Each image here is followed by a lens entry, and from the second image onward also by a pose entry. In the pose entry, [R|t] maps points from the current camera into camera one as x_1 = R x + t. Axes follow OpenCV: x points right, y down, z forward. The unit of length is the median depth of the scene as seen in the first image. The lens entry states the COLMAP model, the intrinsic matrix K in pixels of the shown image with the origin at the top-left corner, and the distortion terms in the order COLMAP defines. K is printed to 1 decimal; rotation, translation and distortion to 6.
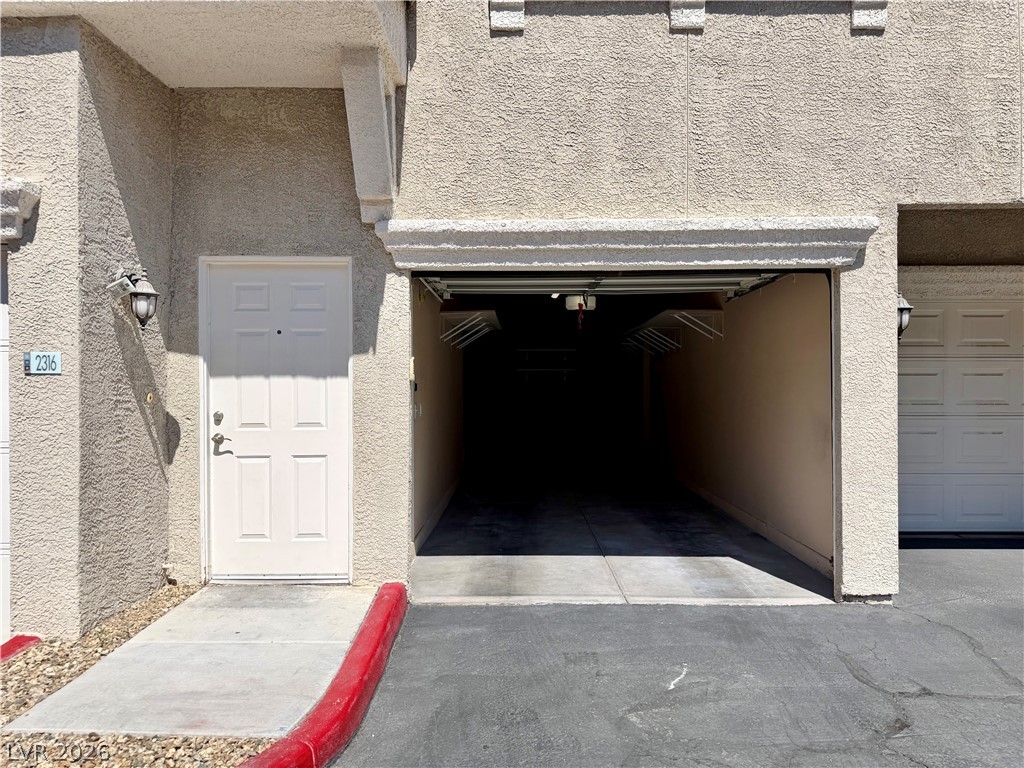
lens RADIAL K [[706.1, 0, 512.0], [0, 706.1, 384.0], [0, 0, 1]] dist [0.033353, -0.005836]
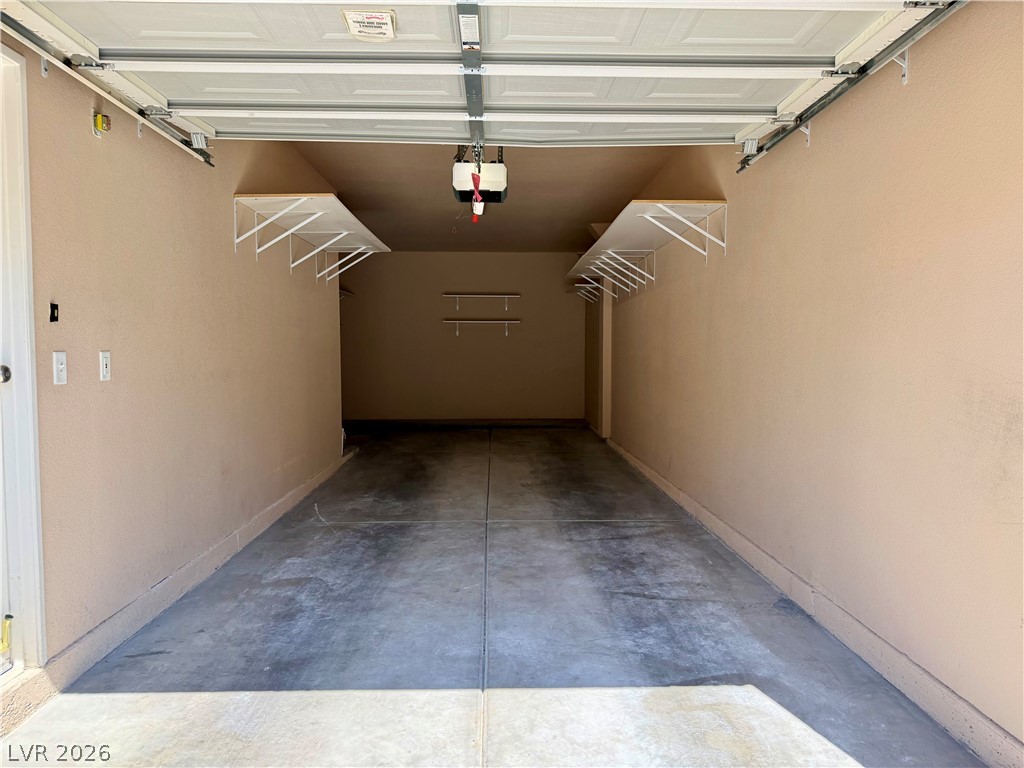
lens RADIAL K [[706.1, 0, 512.0], [0, 706.1, 384.0], [0, 0, 1]] dist [0.033353, -0.005836]
pose [[0.999294, 0.002050, 0.037516, 0.108928], [-0.003830, 0.998867, 0.047434, 0.022103], [-0.037376, -0.047544, 0.998170, 0.457283]]
